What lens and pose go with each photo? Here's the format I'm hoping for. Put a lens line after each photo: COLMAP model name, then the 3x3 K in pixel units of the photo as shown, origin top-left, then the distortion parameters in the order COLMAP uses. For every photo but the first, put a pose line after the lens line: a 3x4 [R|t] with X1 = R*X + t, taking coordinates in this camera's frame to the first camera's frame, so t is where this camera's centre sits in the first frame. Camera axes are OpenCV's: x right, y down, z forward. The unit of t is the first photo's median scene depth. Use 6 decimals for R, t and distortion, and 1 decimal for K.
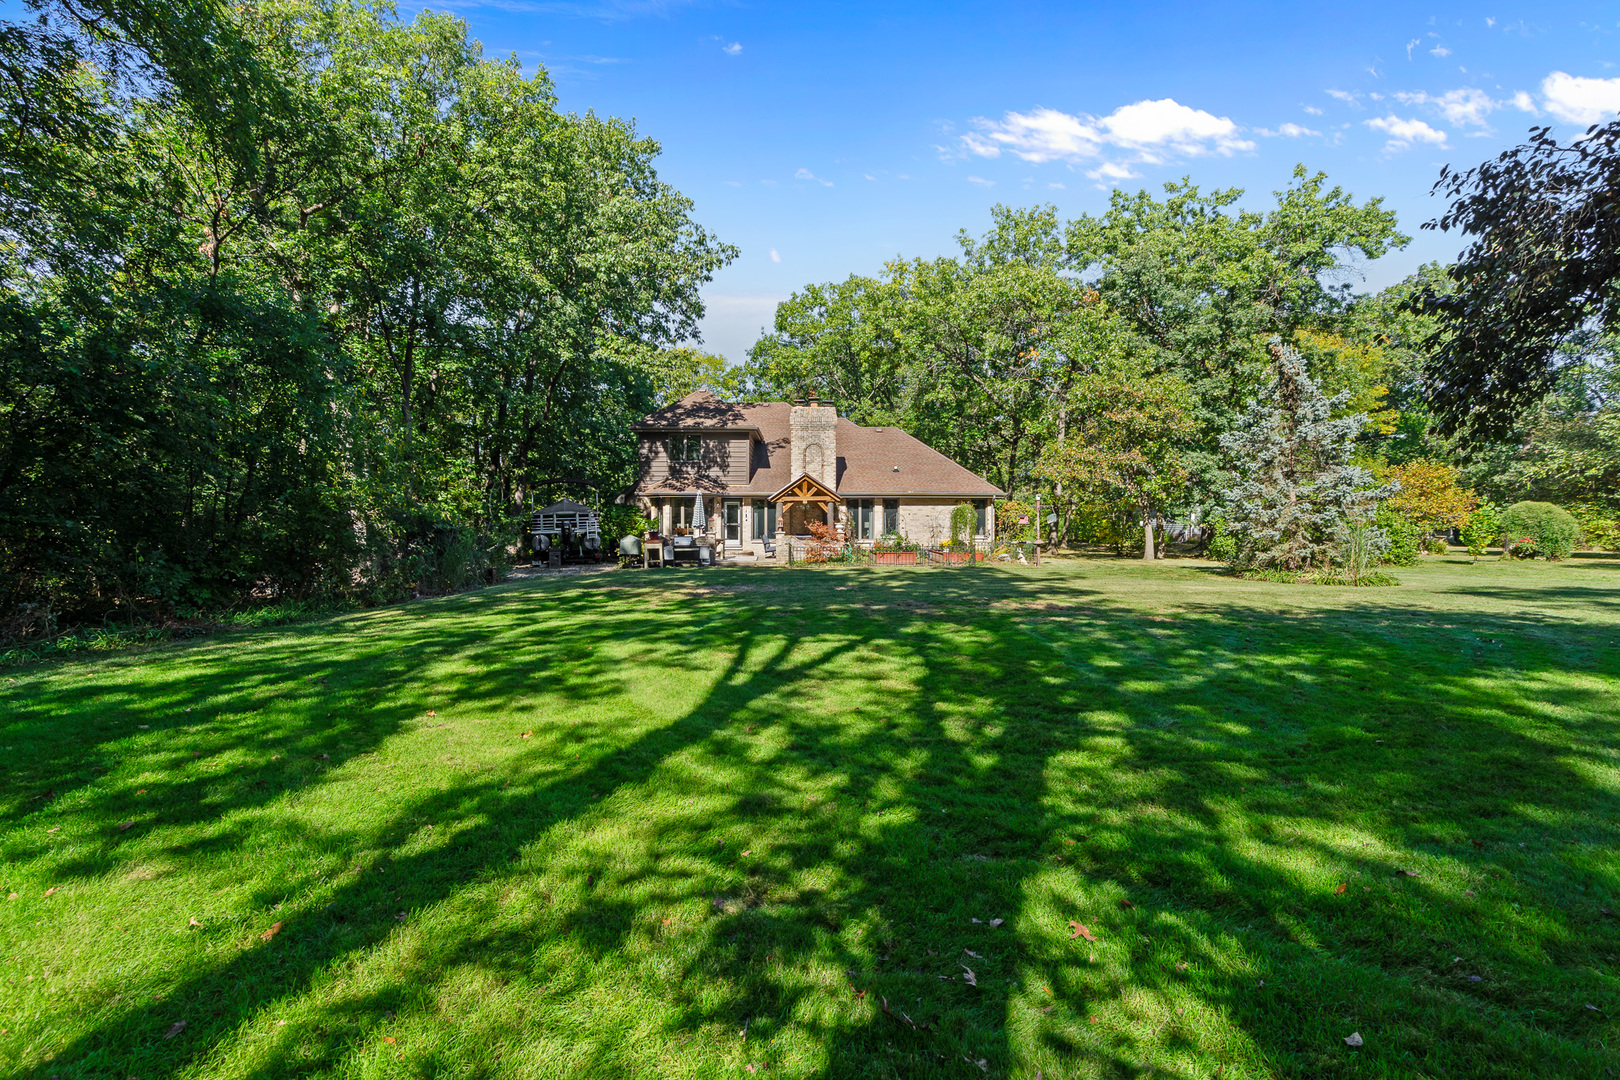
lens RADIAL K [[709.7, 0, 803.9], [0, 709.7, 541.7], [0, 0, 1]] dist [-0.001402, 0.000217]
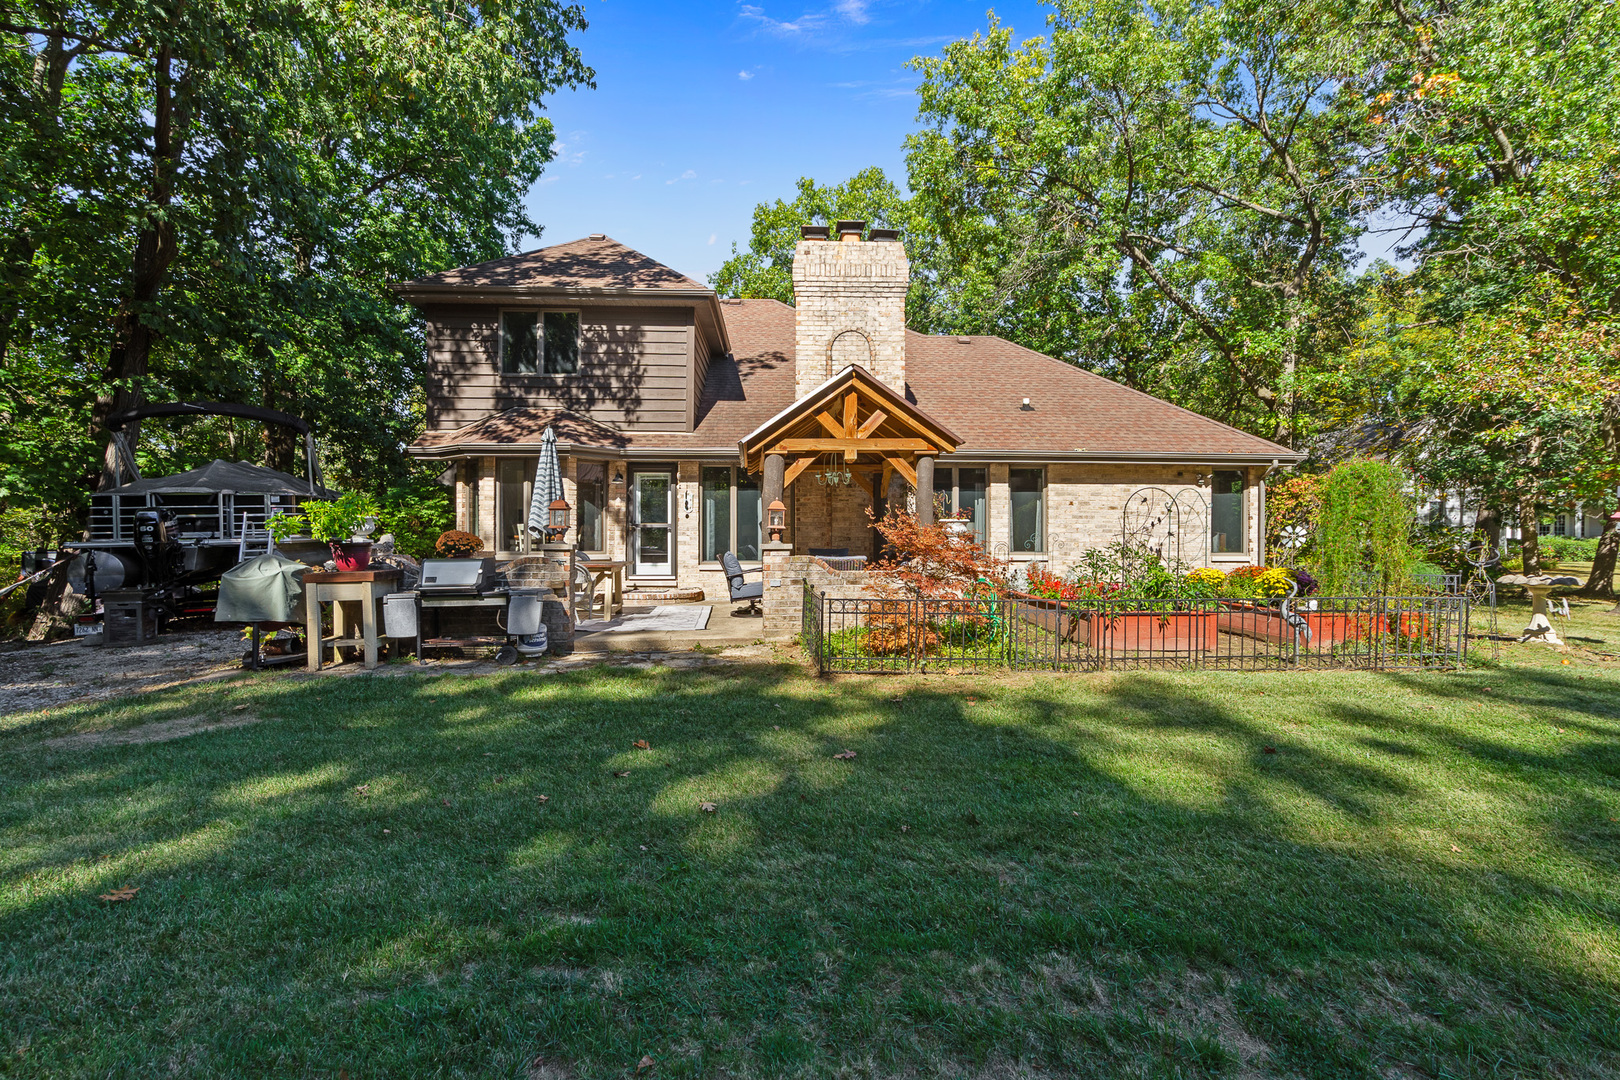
lens RADIAL K [[709.7, 0, 803.9], [0, 709.7, 541.7], [0, 0, 1]] dist [-0.001402, 0.000217]
pose [[0.999185, 0.003799, 0.040181, -0.030023], [-0.003100, 0.999843, -0.017434, -0.008546], [-0.040241, 0.017296, 0.999040, 0.604773]]
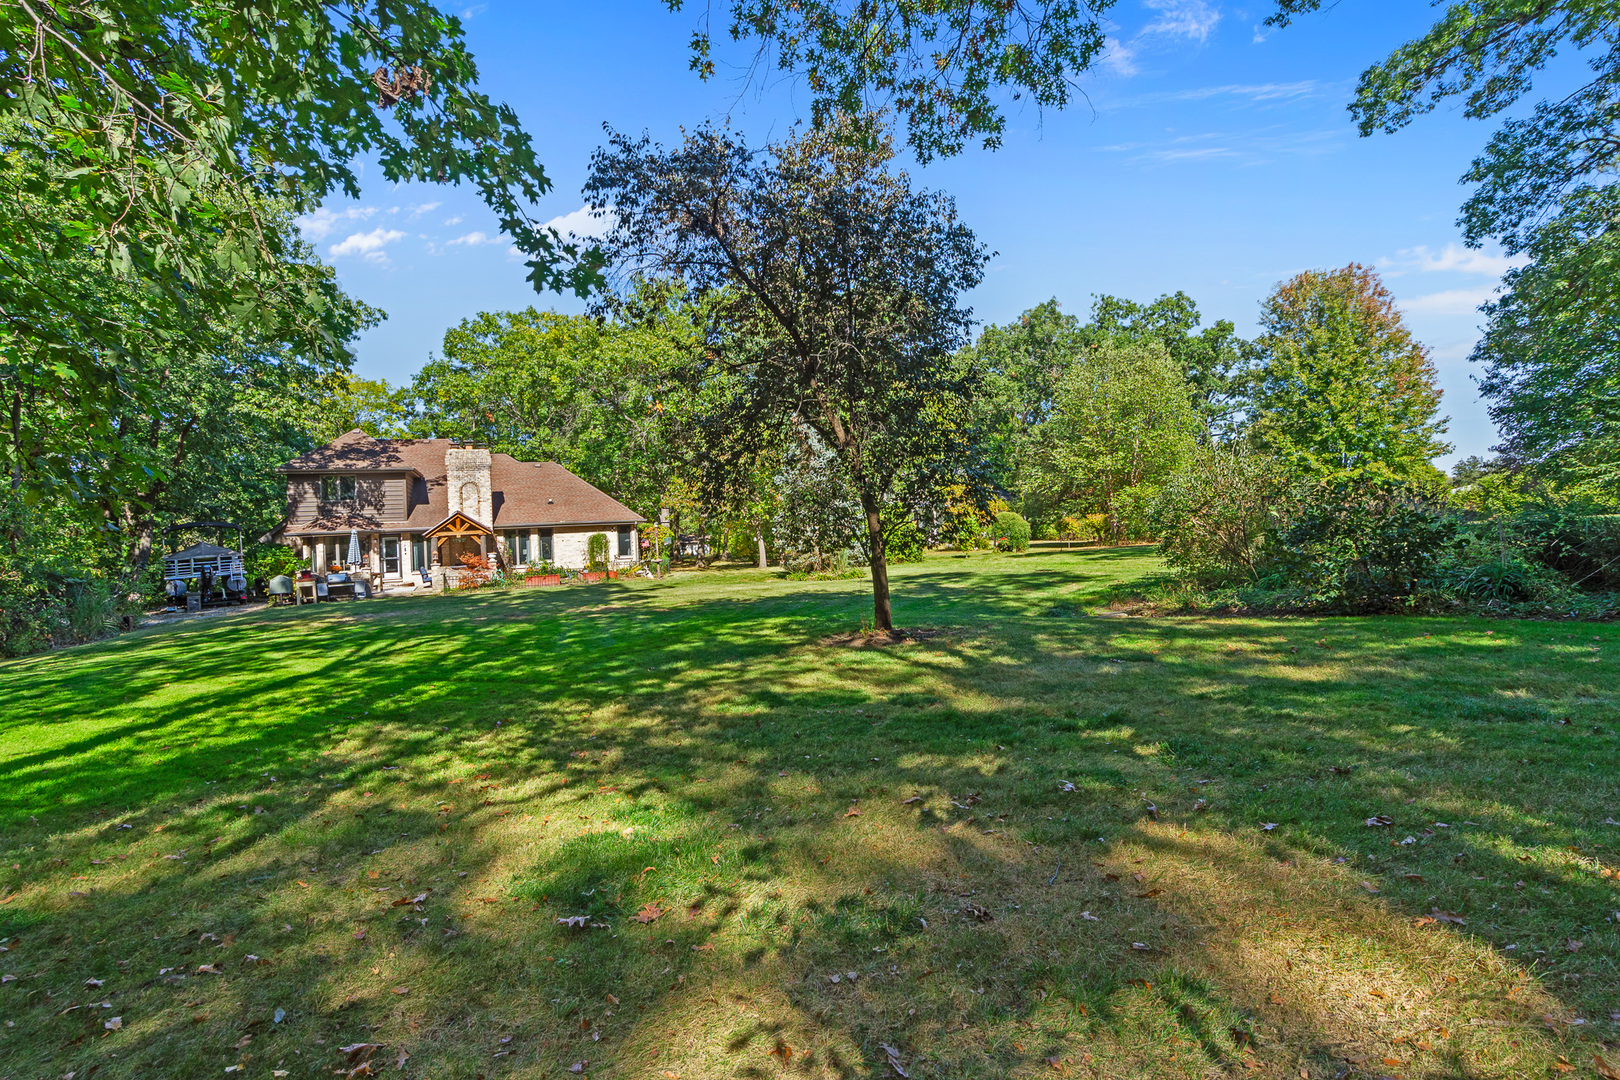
lens RADIAL K [[747.8, 0, 785.9], [0, 747.8, 525.9], [0, 0, 1]] dist [-0.000724, 0.000239]
pose [[0.936391, -0.041187, 0.348532, 0.068231], [0.055882, 0.997918, -0.032210, -0.004103], [-0.346480, 0.049638, 0.936743, -0.273591]]
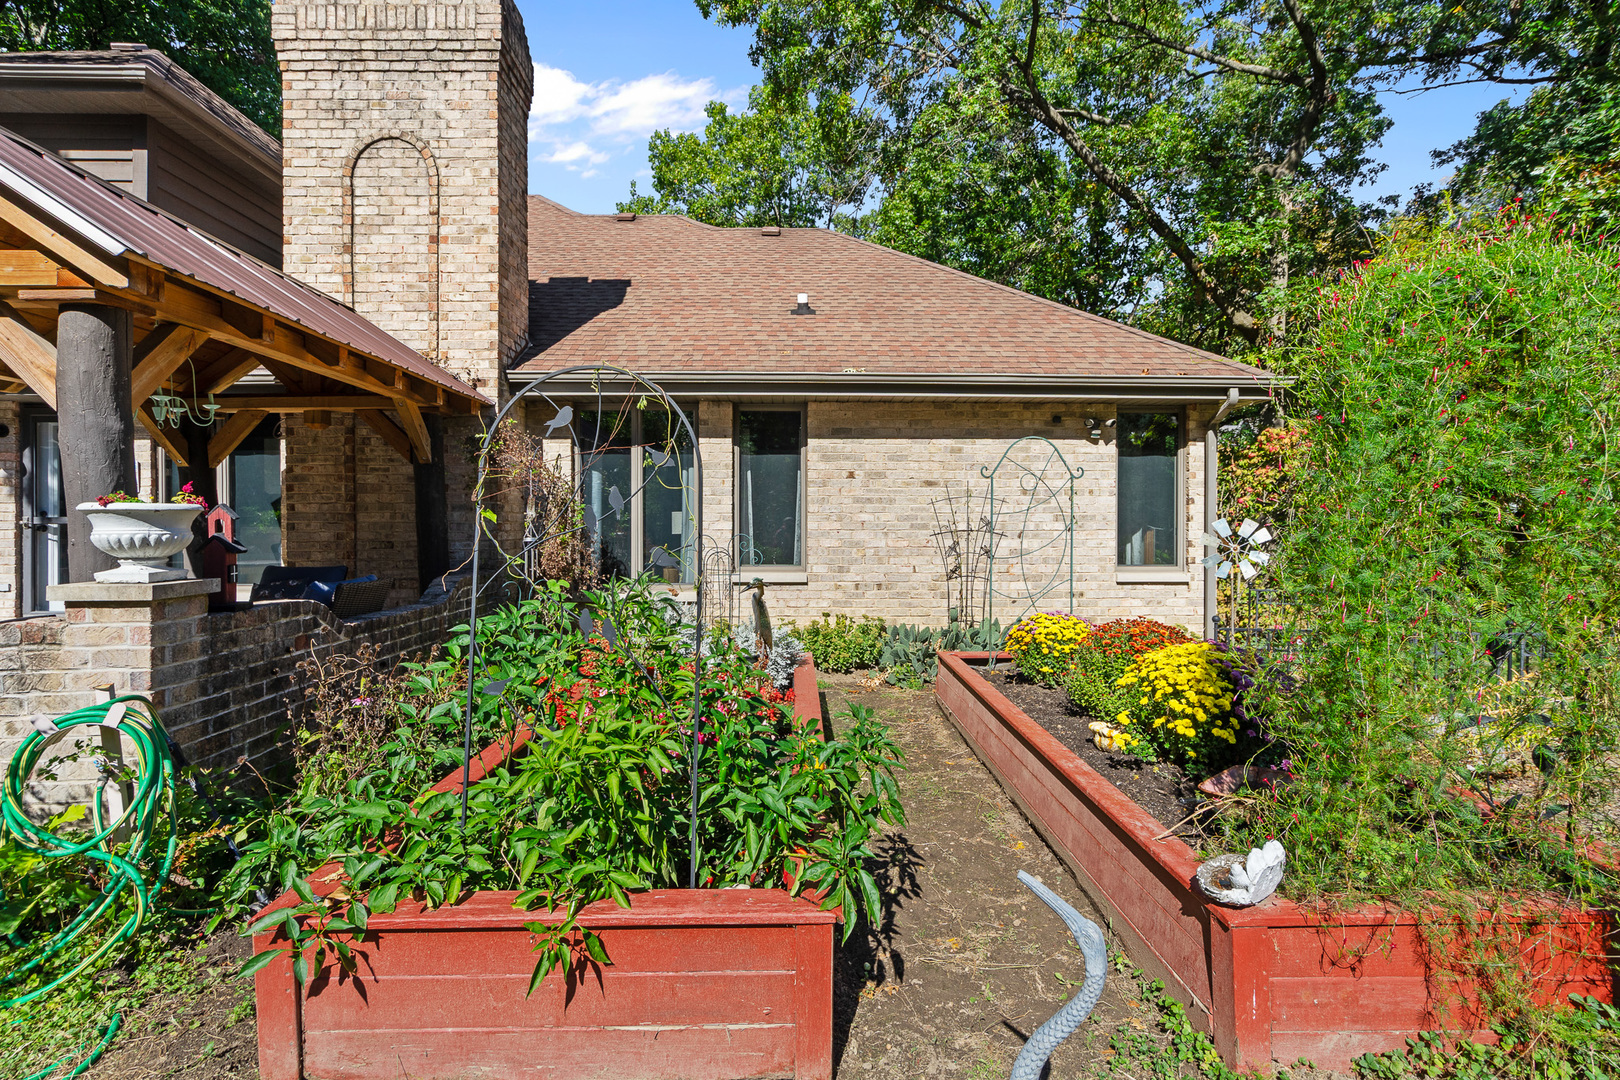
lens RADIAL K [[716.2, 0, 802.3], [0, 716.2, 531.7], [0, 0, 1]] dist [-0.033369, 0.029561]
pose [[0.999612, -0.000328, 0.027837, 0.131690], [0.000819, 0.999845, -0.017615, -0.017974], [-0.027827, 0.017631, 0.999457, 0.804502]]
